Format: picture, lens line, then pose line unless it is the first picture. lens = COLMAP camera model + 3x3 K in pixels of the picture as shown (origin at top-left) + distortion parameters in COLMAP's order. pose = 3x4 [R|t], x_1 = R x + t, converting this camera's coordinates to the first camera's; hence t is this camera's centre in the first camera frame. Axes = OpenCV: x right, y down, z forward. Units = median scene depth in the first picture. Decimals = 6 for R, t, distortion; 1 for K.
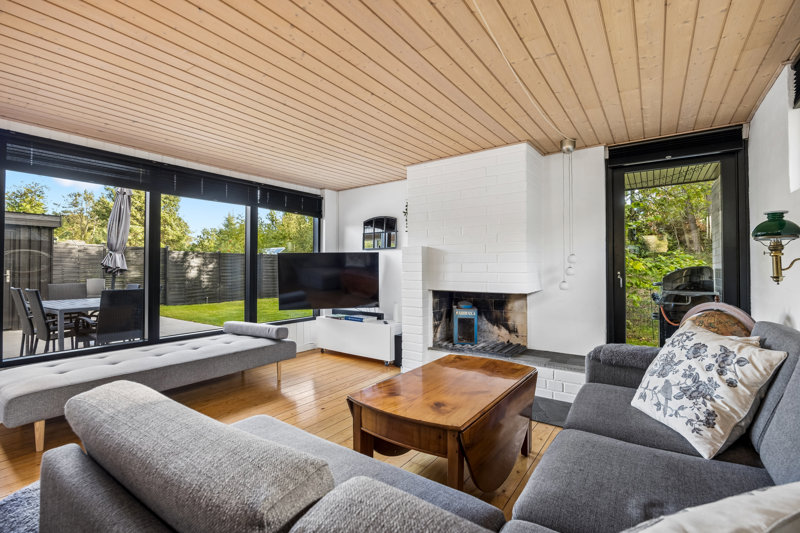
lens RADIAL K [[362.9, 0, 400.0], [0, 362.9, 266.5], [0, 0, 1]] dist [-0.001626, -0.000133]
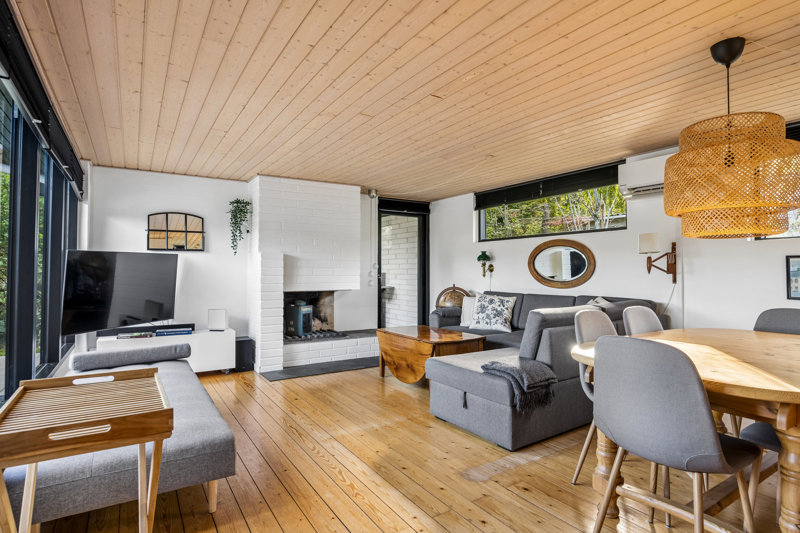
lens RADIAL K [[426.3, 0, 410.2], [0, 426.3, 256.0], [0, 0, 1]] dist [-0.015901, 0.000308]
pose [[0.339598, 0.029595, 0.940105, -1.037936], [-0.001790, 0.999523, -0.030819, -0.006087], [-0.940569, 0.008784, 0.339489, 0.195197]]
